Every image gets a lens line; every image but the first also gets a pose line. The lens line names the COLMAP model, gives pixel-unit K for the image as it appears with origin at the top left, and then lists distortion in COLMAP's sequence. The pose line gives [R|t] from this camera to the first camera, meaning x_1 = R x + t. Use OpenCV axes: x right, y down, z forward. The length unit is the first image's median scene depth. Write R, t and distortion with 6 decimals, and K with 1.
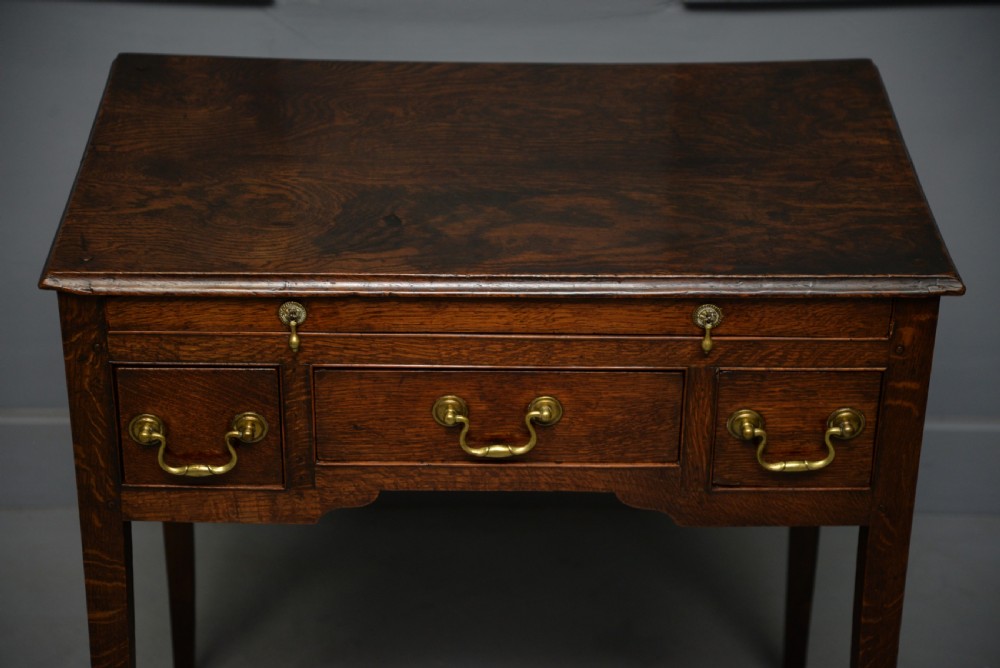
lens RADIAL K [[2190.0, 0, 500.0], [0, 2190.0, 334.0], [0, 0, 1]] dist [0.581982, 0.846030]
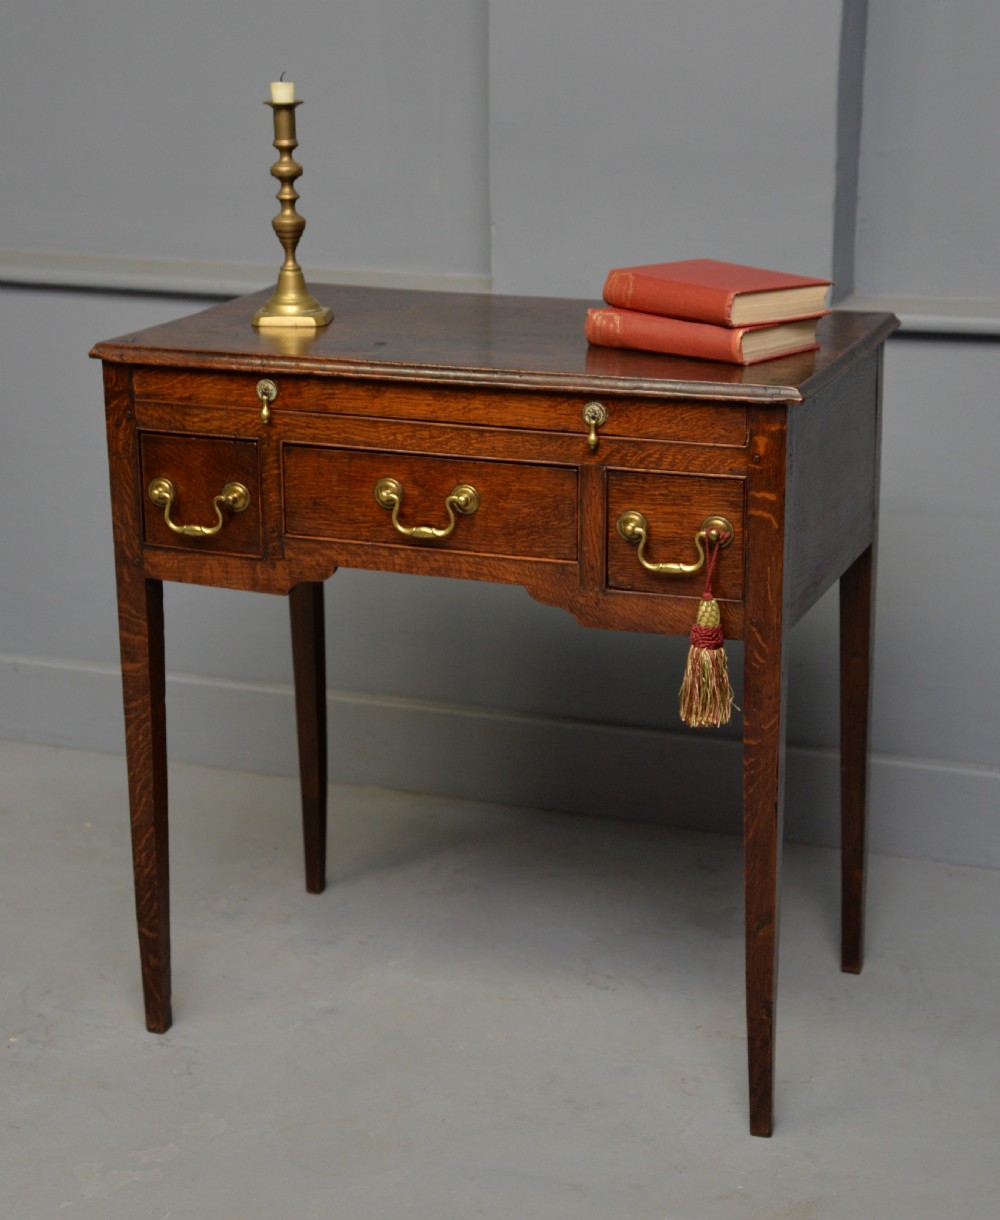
lens RADIAL K [[2303.4, 0, 534.7], [0, 2303.4, 591.1], [0, 0, 1]] dist [0.132280, -0.005687]
pose [[0.935517, 0.081574, -0.343736, 0.472912], [-0.164043, 0.962028, -0.218156, 0.338323], [0.312888, 0.260476, 0.913375, -0.077805]]
